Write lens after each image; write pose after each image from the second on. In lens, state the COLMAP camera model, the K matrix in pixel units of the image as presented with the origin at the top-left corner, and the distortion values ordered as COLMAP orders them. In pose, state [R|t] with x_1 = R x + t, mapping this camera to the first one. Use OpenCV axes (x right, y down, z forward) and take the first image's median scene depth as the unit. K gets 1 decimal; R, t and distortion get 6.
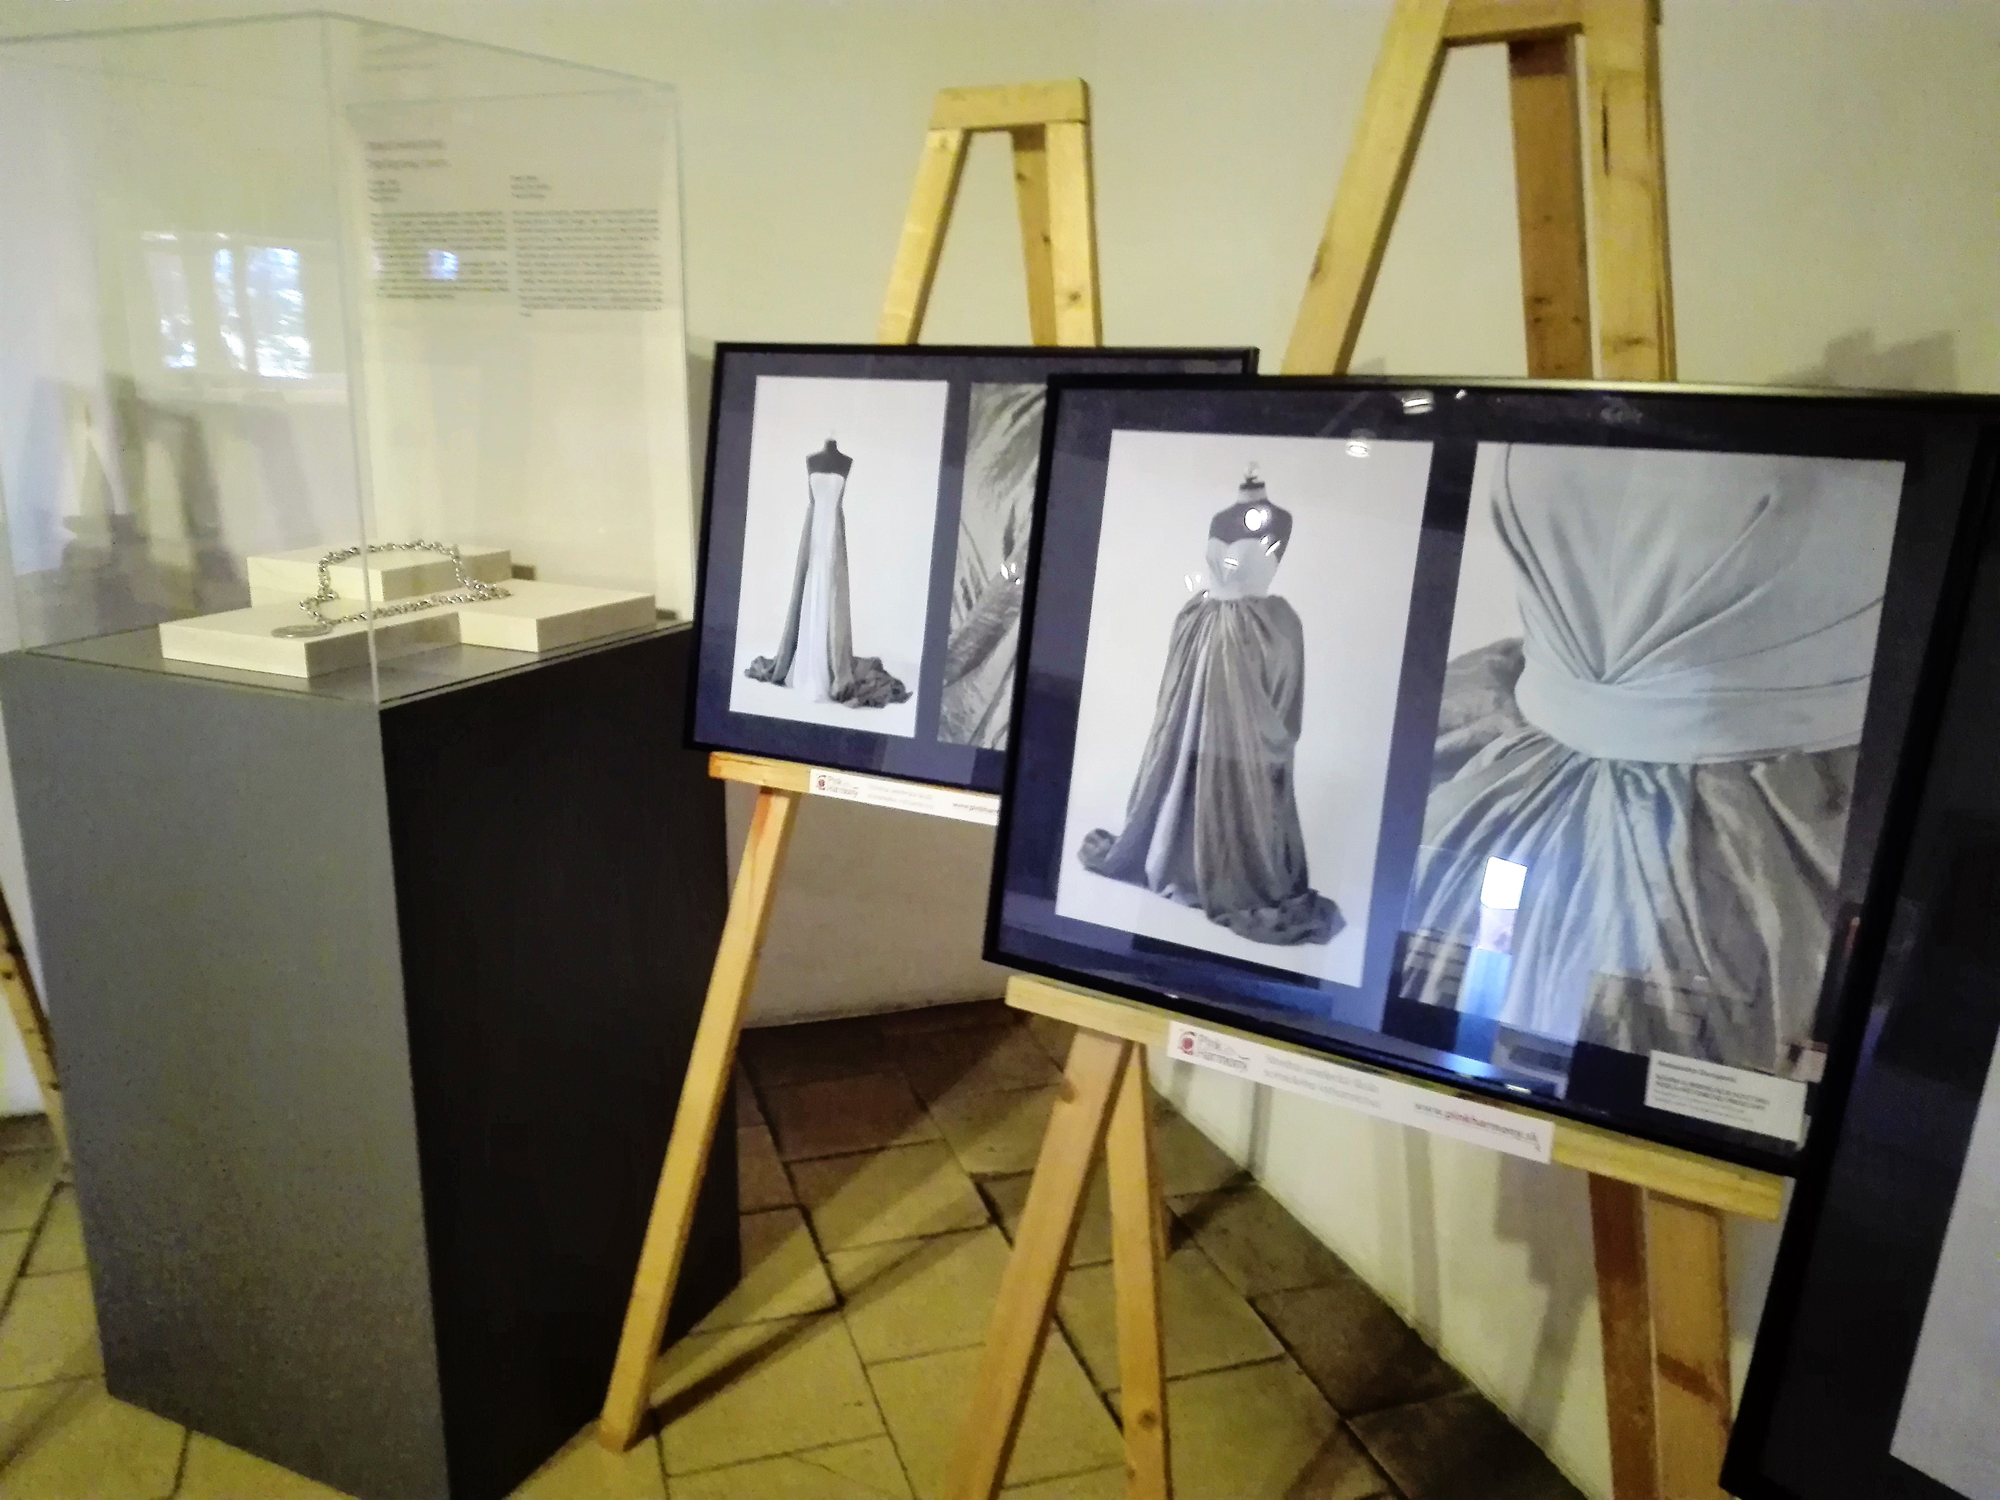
lens RADIAL K [[1669.0, 0, 1000.0], [0, 1669.0, 750.0], [0, 0, 1]] dist [0.146981, -0.297190]
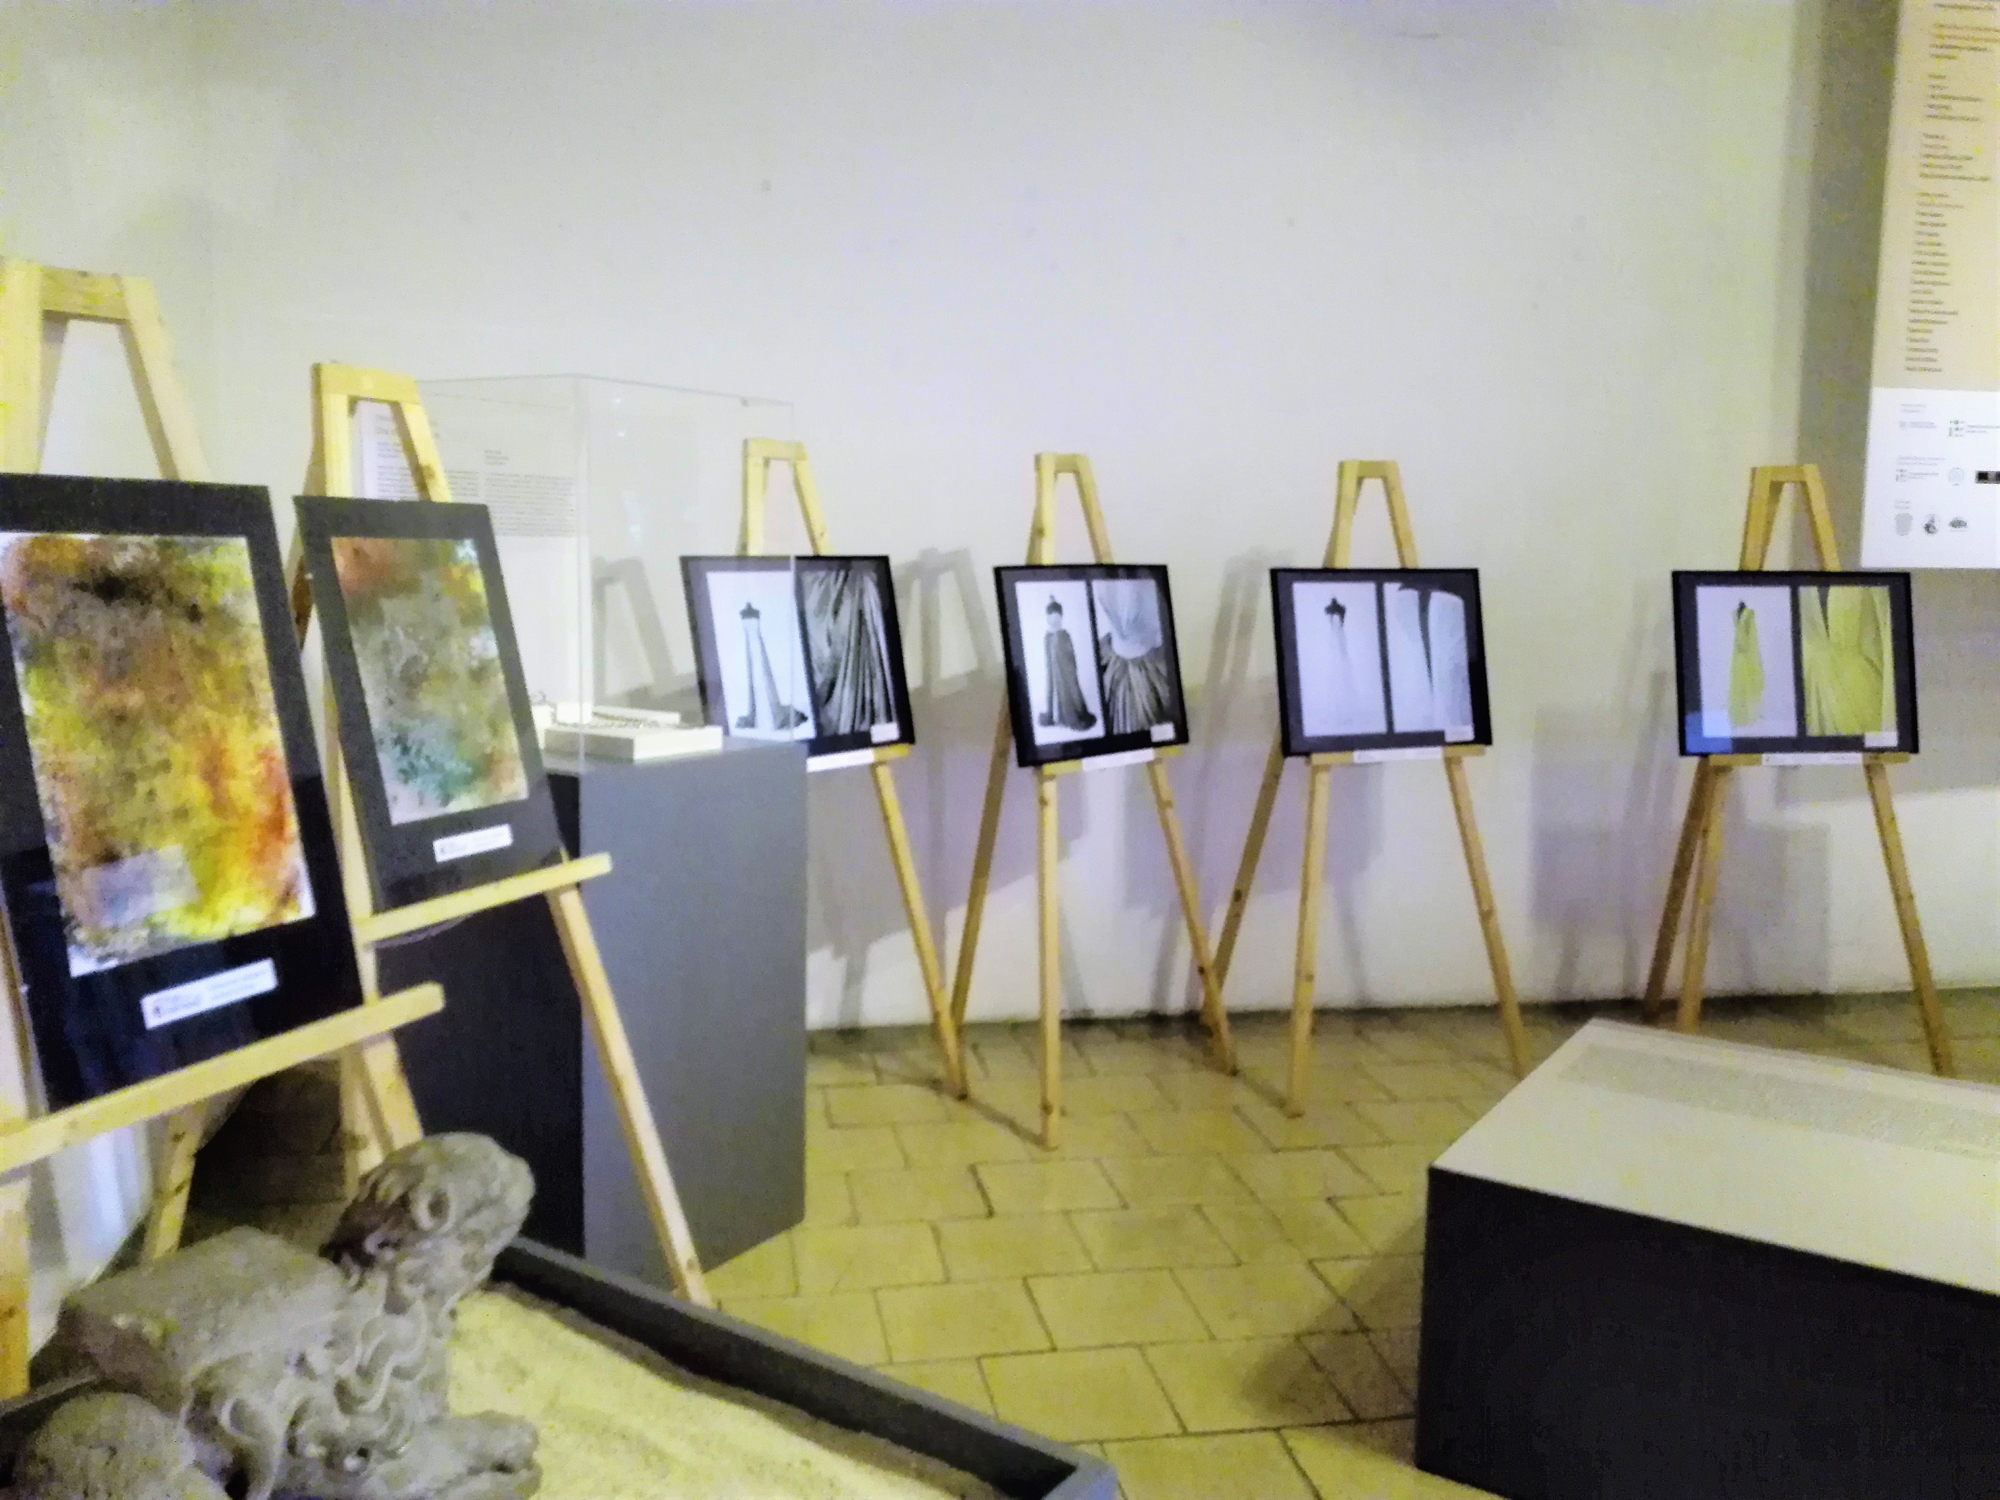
lens RADIAL K [[1669.0, 0, 1000.0], [0, 1669.0, 750.0], [0, 0, 1]] dist [0.146981, -0.297190]
pose [[0.102003, -0.129891, 0.986268, -2.136680], [0.231335, 0.967356, 0.103475, -0.157372], [-0.967512, 0.217603, 0.128722, 0.509598]]
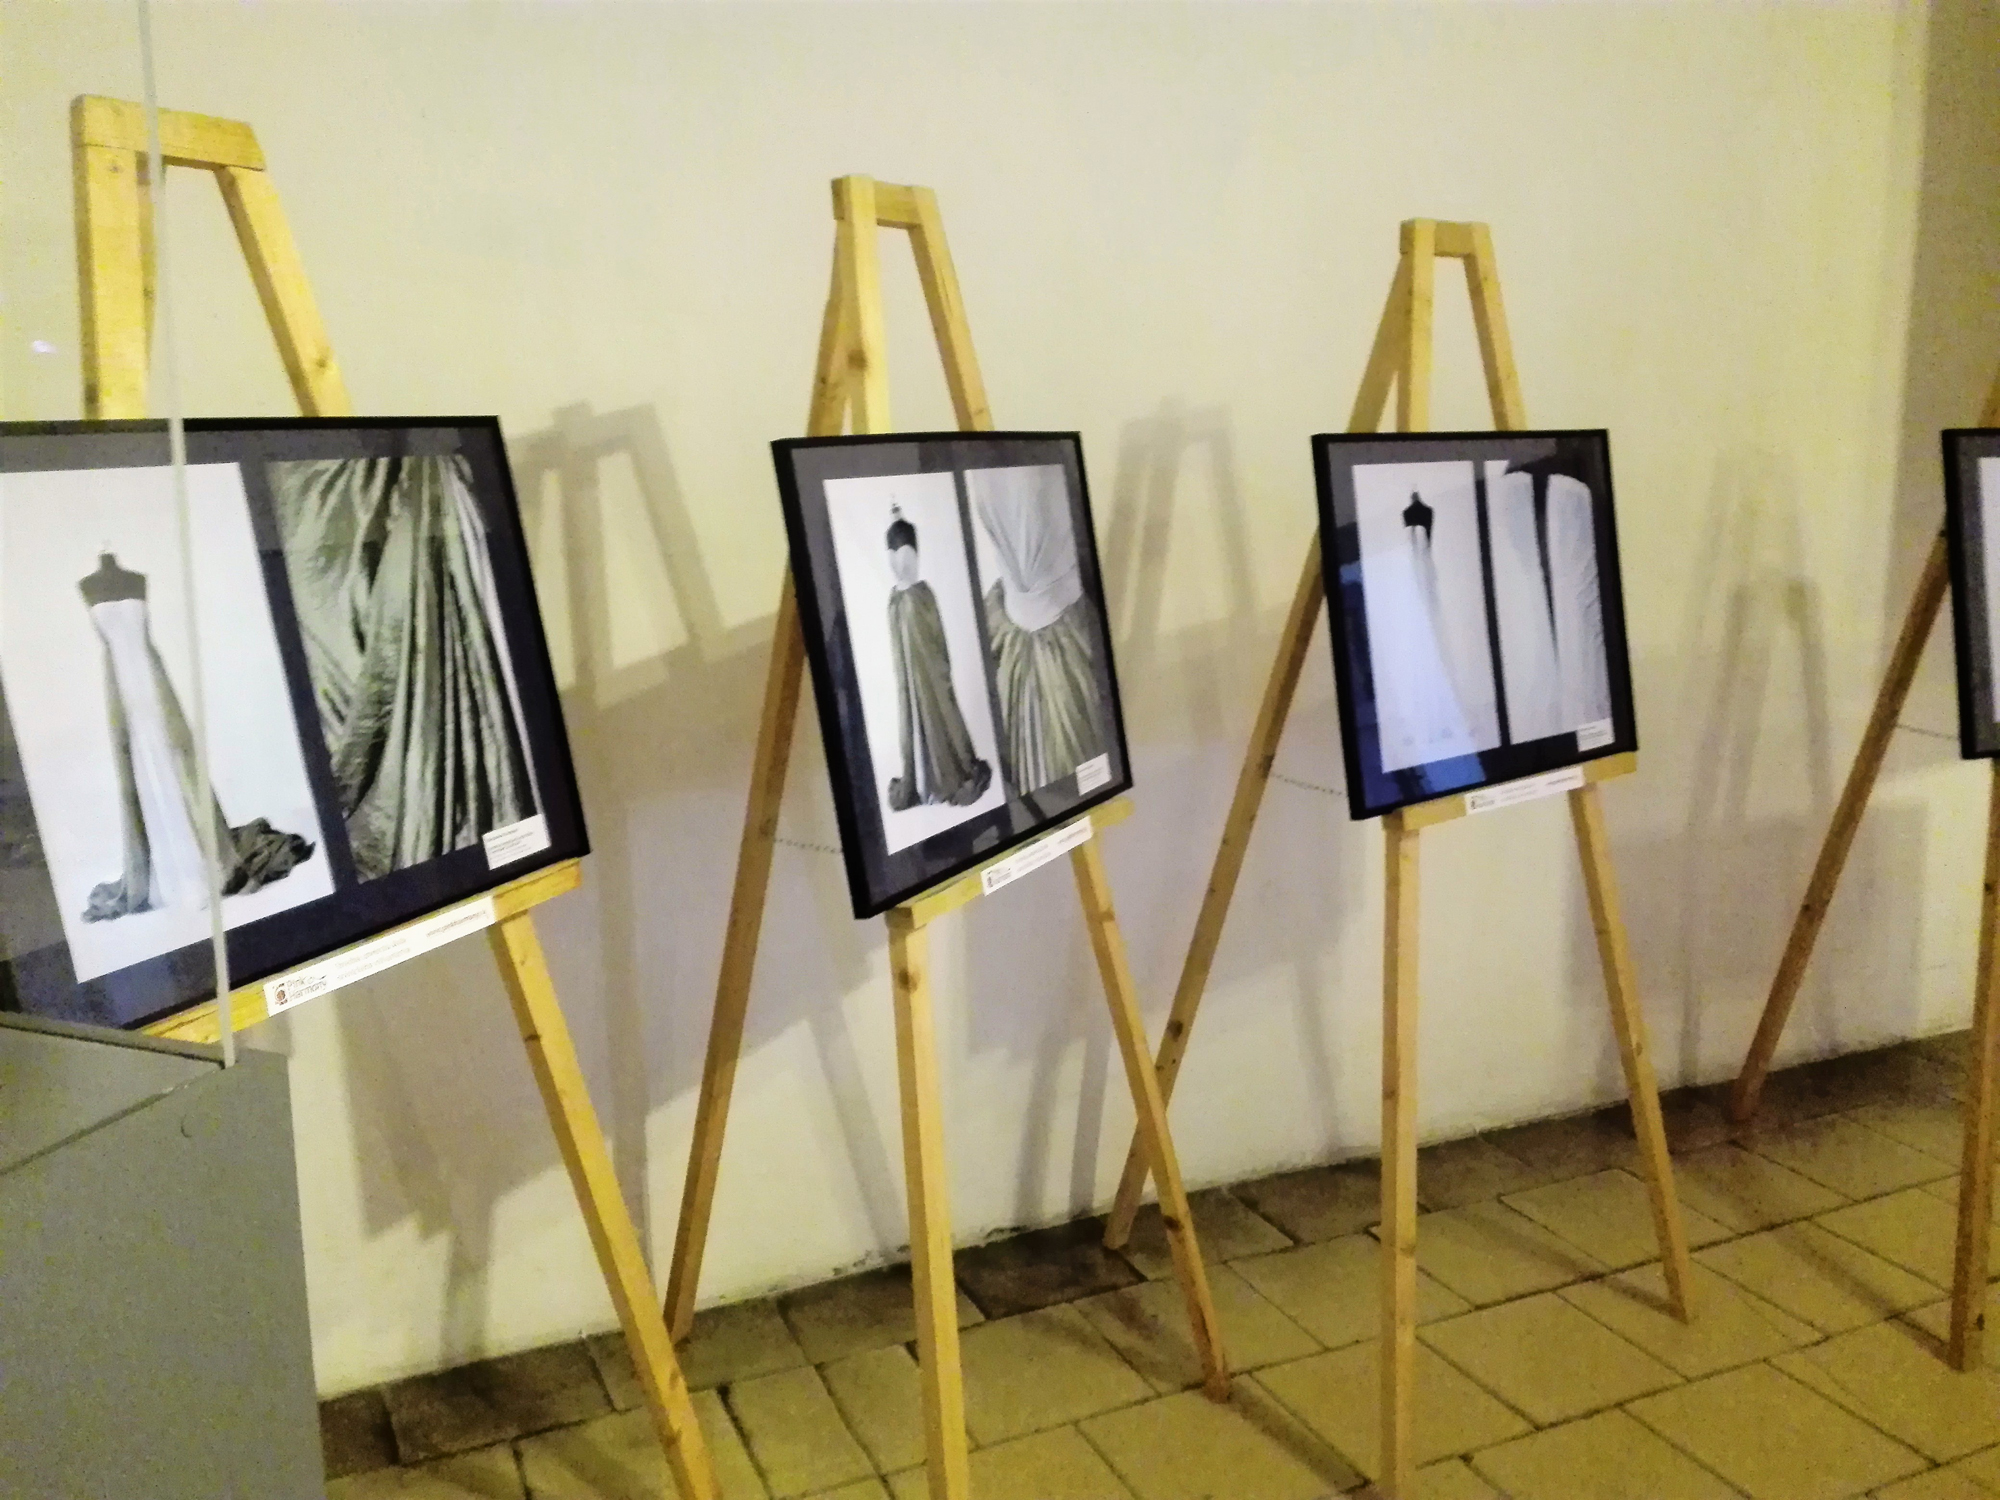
lens RADIAL K [[1662.4, 0, 976.7], [0, 1662.4, 746.6], [0, 0, 1]] dist [0.158479, -0.355917]
pose [[-0.128624, -0.201628, 0.970980, -0.884570], [0.241286, 0.943327, 0.227848, -0.188407], [-0.961892, 0.263591, -0.072684, 0.747634]]
